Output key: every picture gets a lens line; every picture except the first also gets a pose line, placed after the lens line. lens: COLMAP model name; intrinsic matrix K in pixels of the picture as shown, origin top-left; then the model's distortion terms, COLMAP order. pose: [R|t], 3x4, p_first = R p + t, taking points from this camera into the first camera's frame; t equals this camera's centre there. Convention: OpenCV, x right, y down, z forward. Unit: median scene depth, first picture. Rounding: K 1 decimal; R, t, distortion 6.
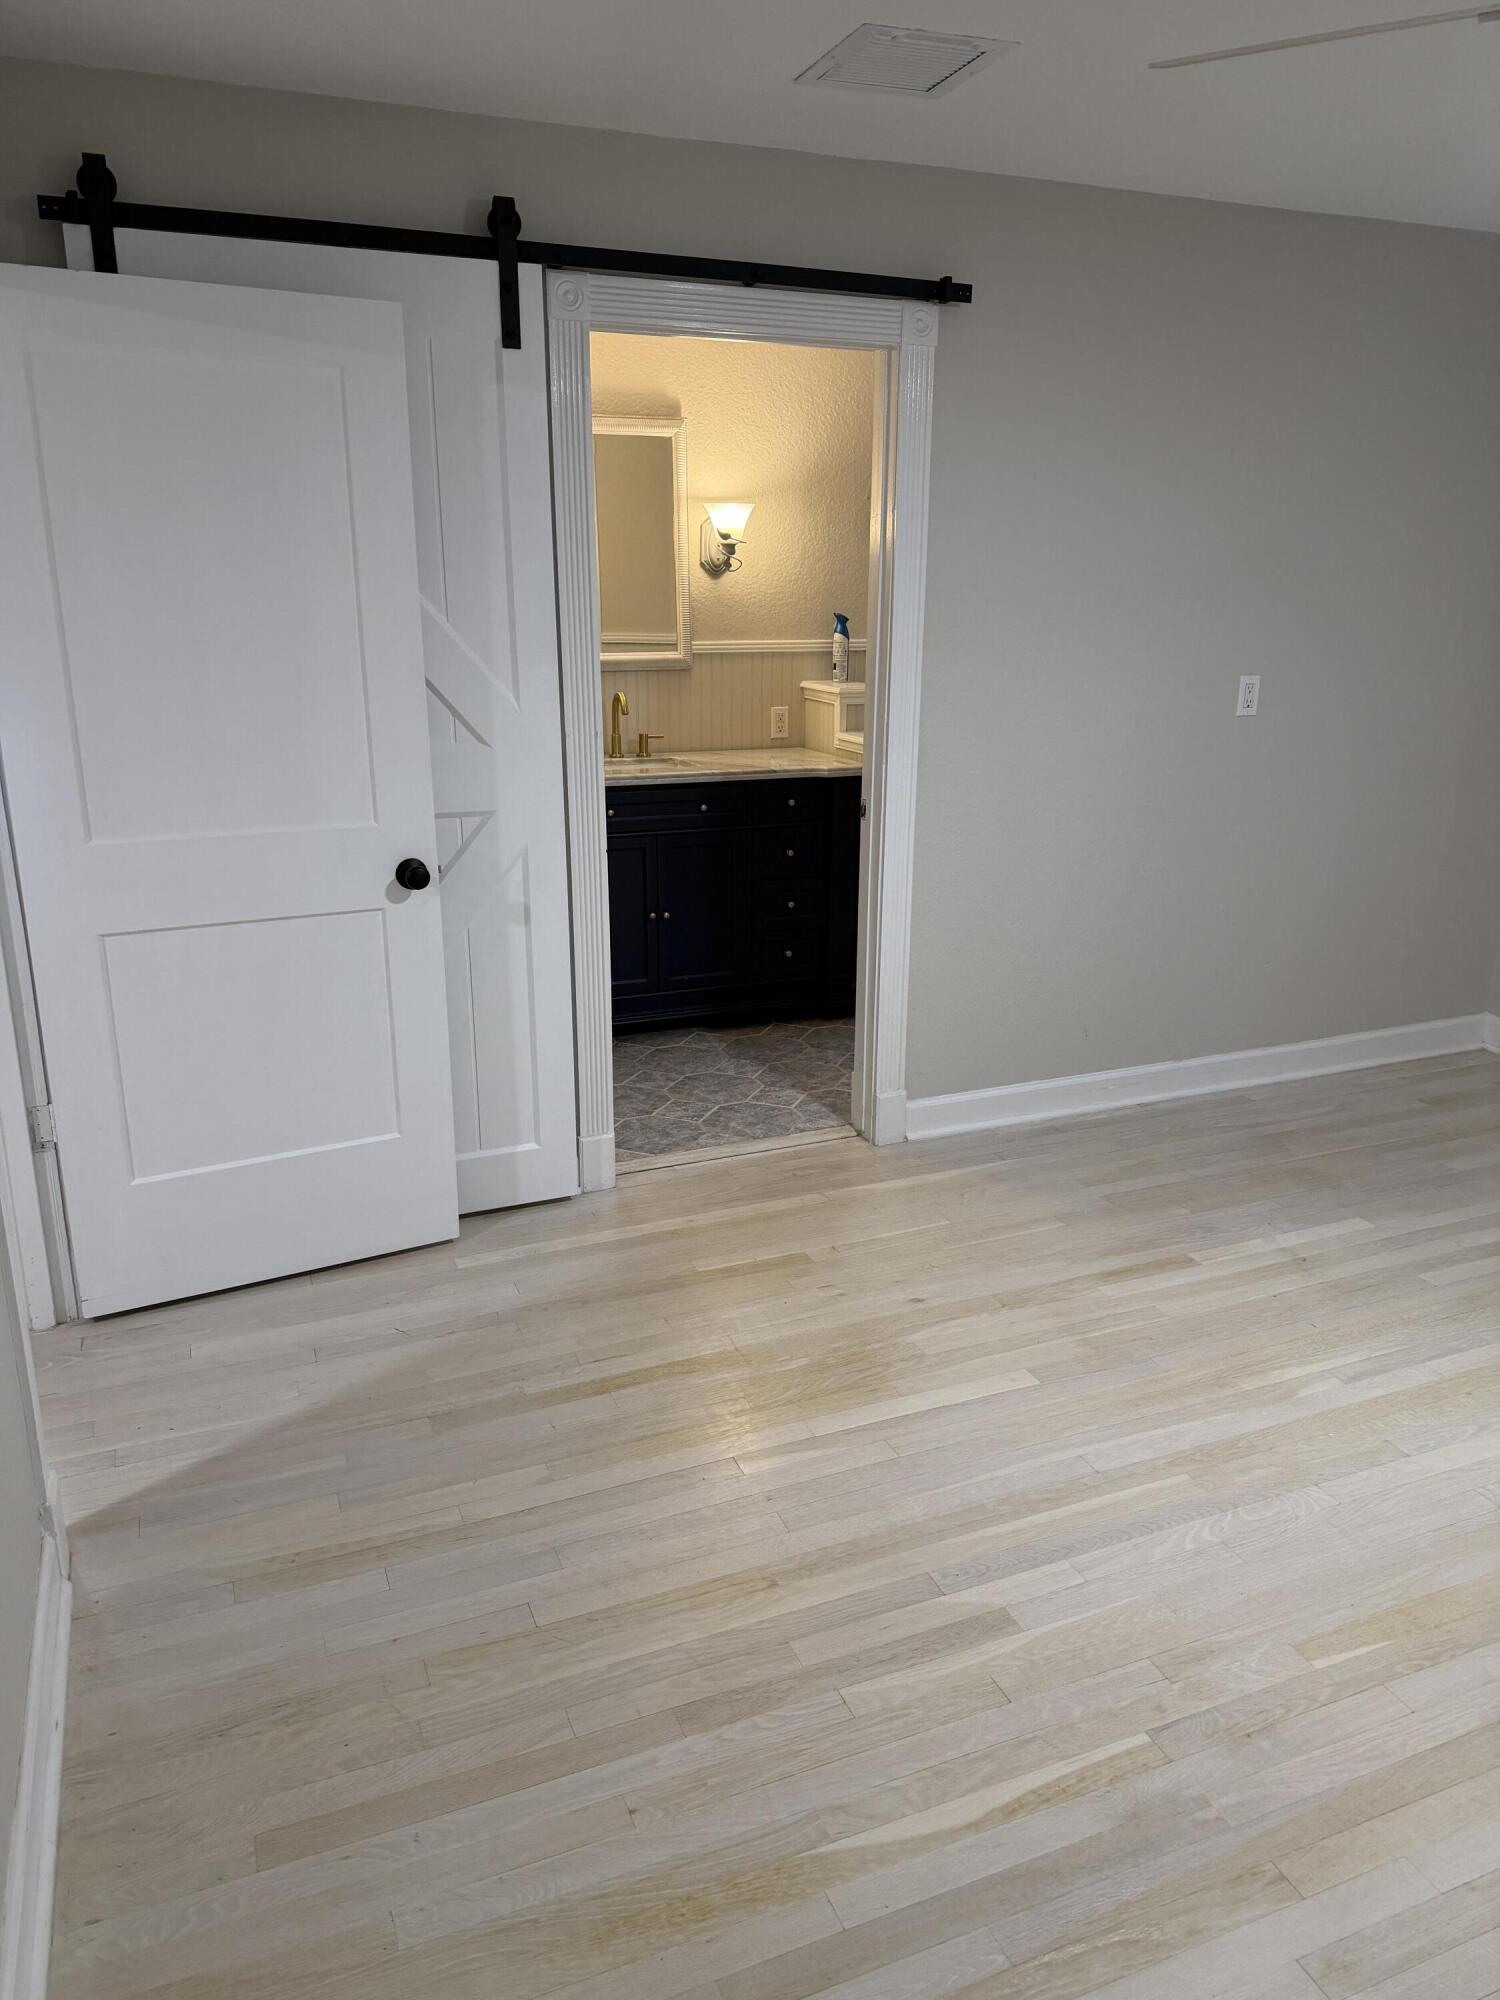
lens RADIAL K [[1405.1, 0, 750.0], [0, 1405.1, 1000.0], [0, 0, 1]] dist [-0.000892, 0.001795]
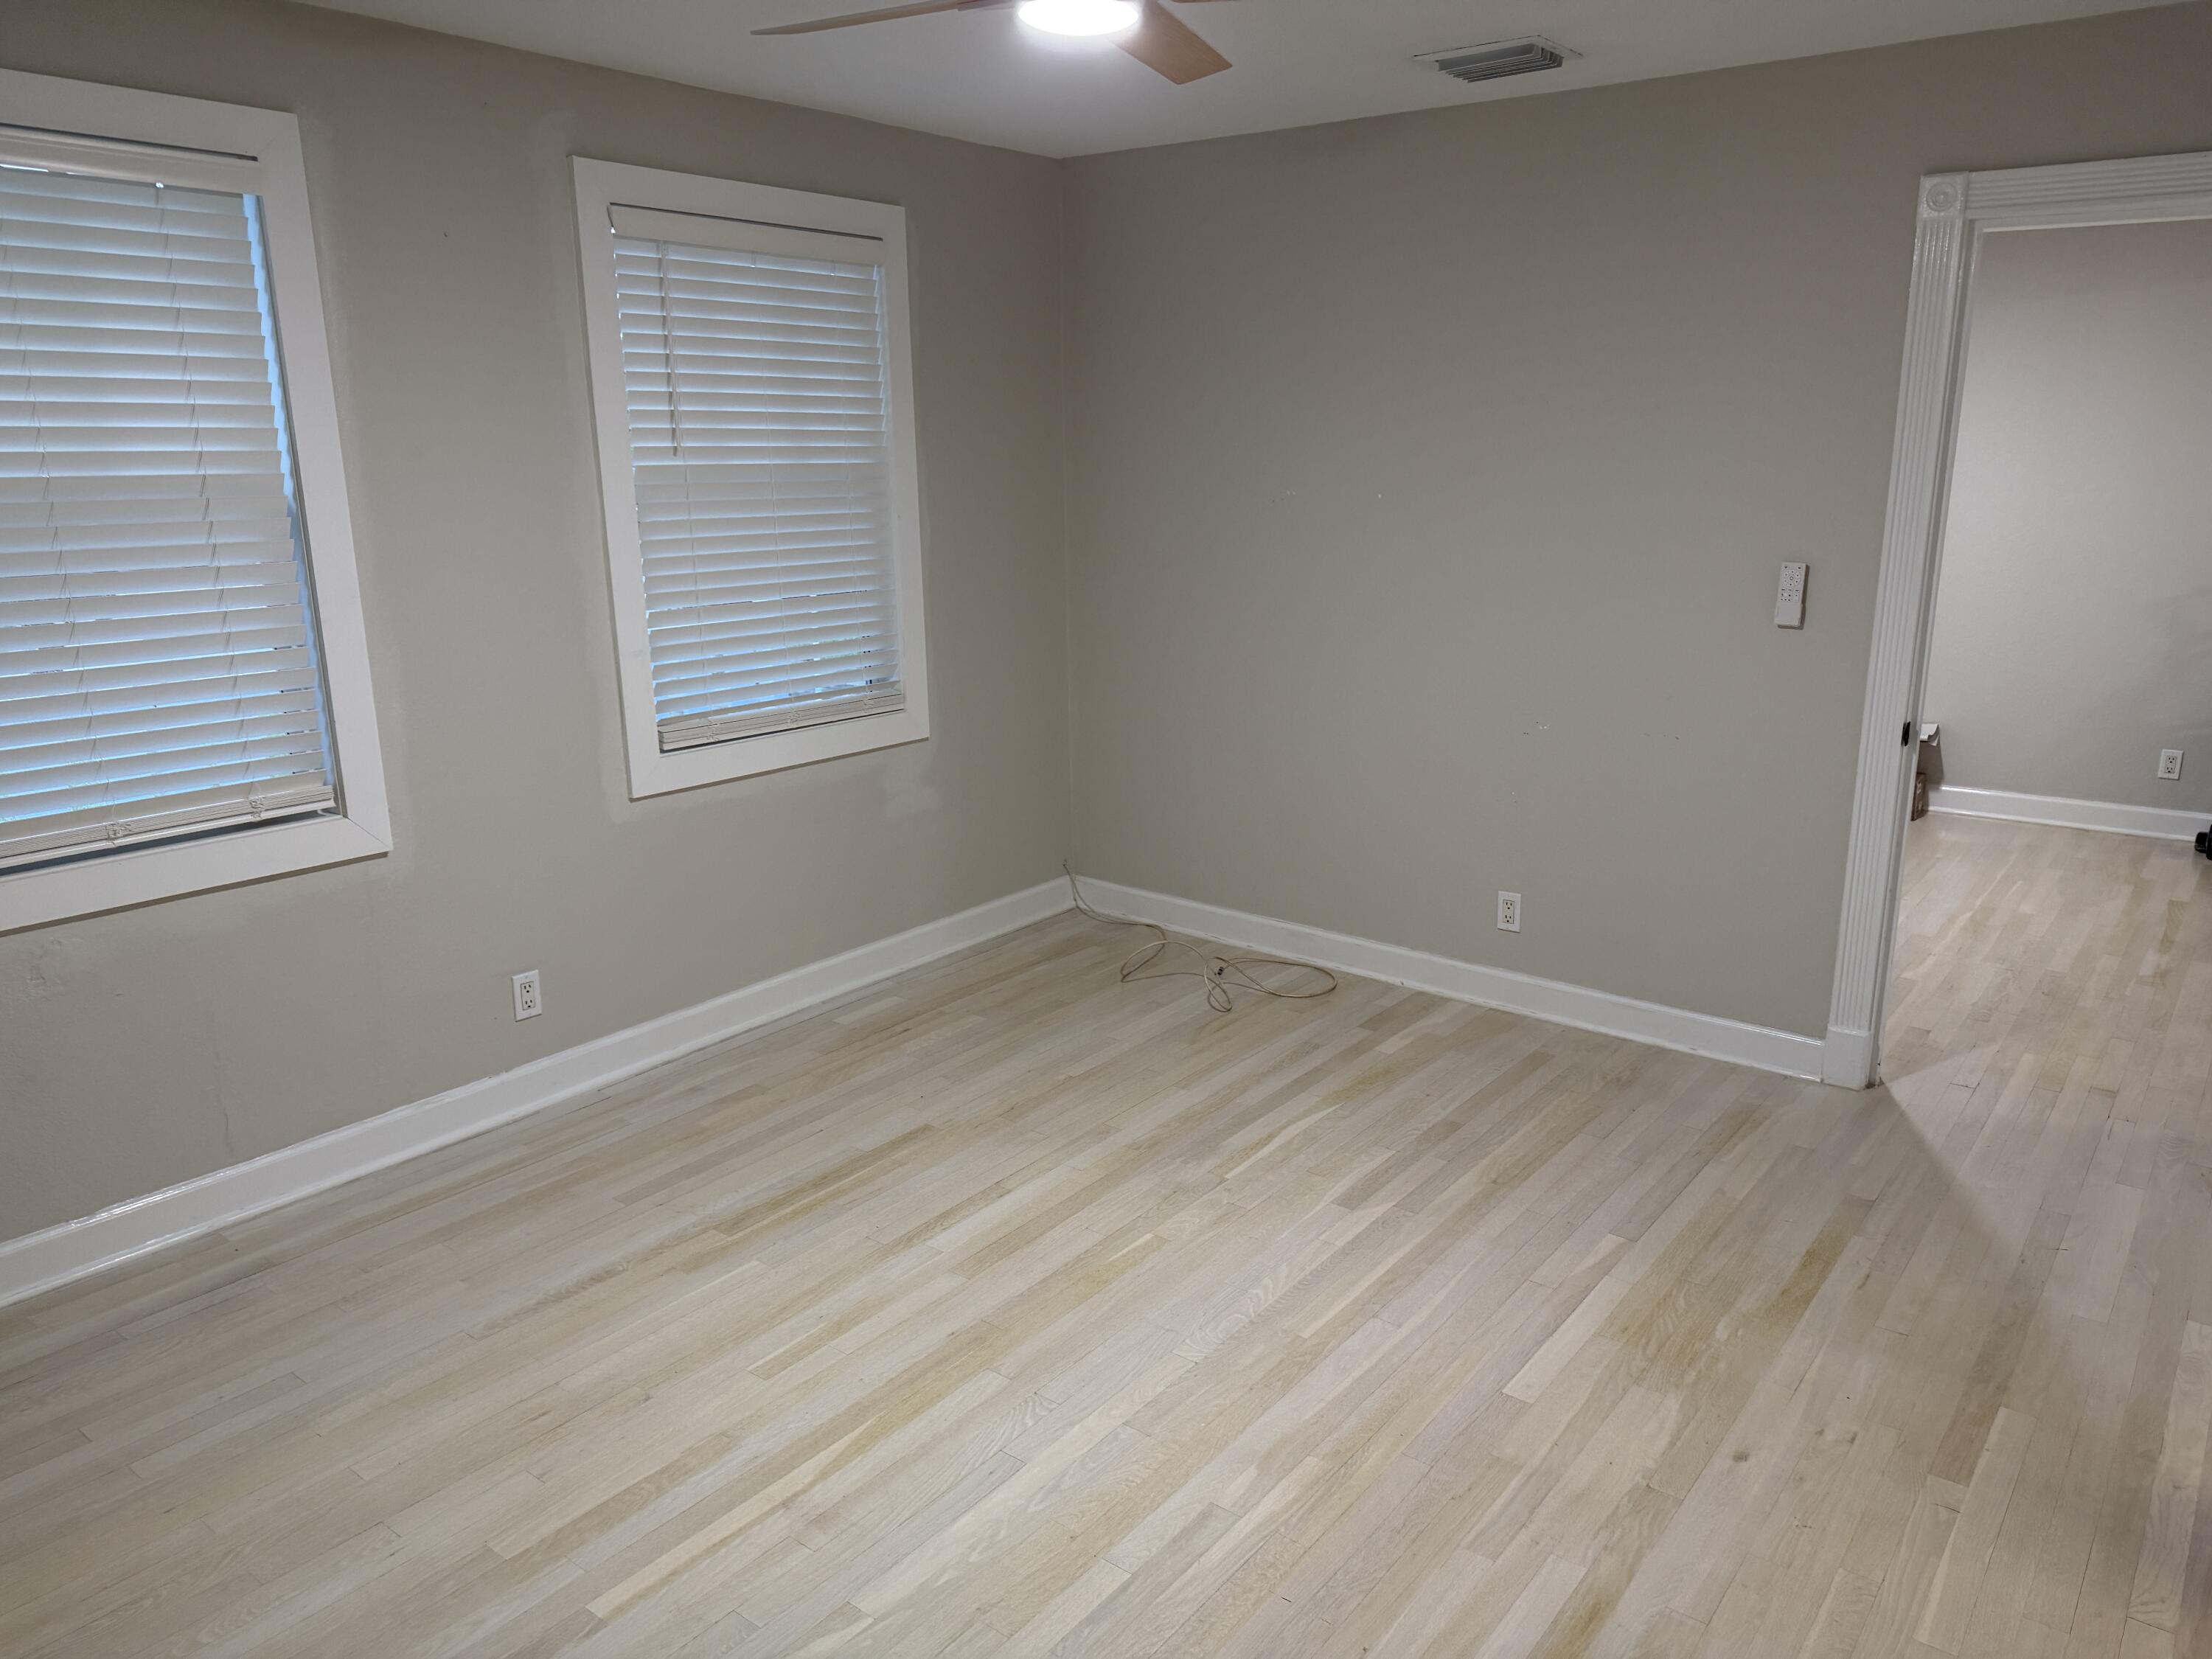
lens RADIAL K [[1554.0, 0, 1106.0], [0, 1554.0, 829.5], [0, 0, 1]] dist [-0.000892, 0.001795]
pose [[-0.866831, 0.127972, -0.481900, 0.930883], [-0.134016, 0.871136, 0.472400, -0.505085], [0.480254, 0.474073, -0.737978, 1.577342]]
